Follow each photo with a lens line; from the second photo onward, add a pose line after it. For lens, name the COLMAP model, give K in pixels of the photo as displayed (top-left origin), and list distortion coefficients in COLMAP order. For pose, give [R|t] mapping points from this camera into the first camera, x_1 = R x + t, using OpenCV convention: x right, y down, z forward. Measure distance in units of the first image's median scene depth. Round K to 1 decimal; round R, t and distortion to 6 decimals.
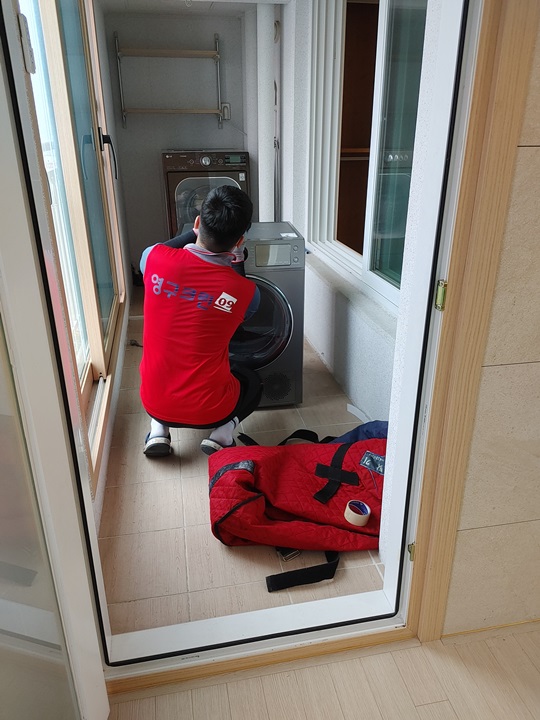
lens RADIAL K [[540.2, 0, 269.1], [0, 540.2, 358.1], [0, 0, 1]] dist [0.081827, -0.109600]
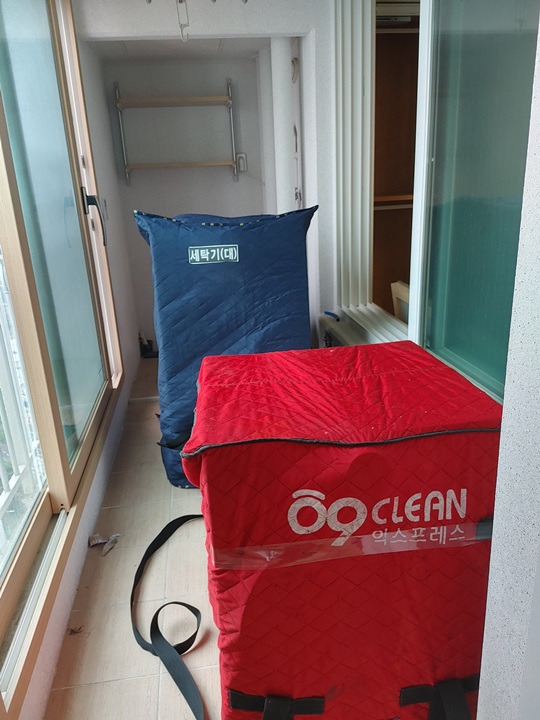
lens RADIAL K [[540.2, 0, 269.1], [0, 540.2, 358.1], [0, 0, 1]] dist [0.081827, -0.109600]
pose [[0.997320, -0.024955, -0.068771, 0.020734], [0.019381, 0.996561, -0.080563, -0.069916], [0.070545, 0.079014, 0.994374, 0.166969]]
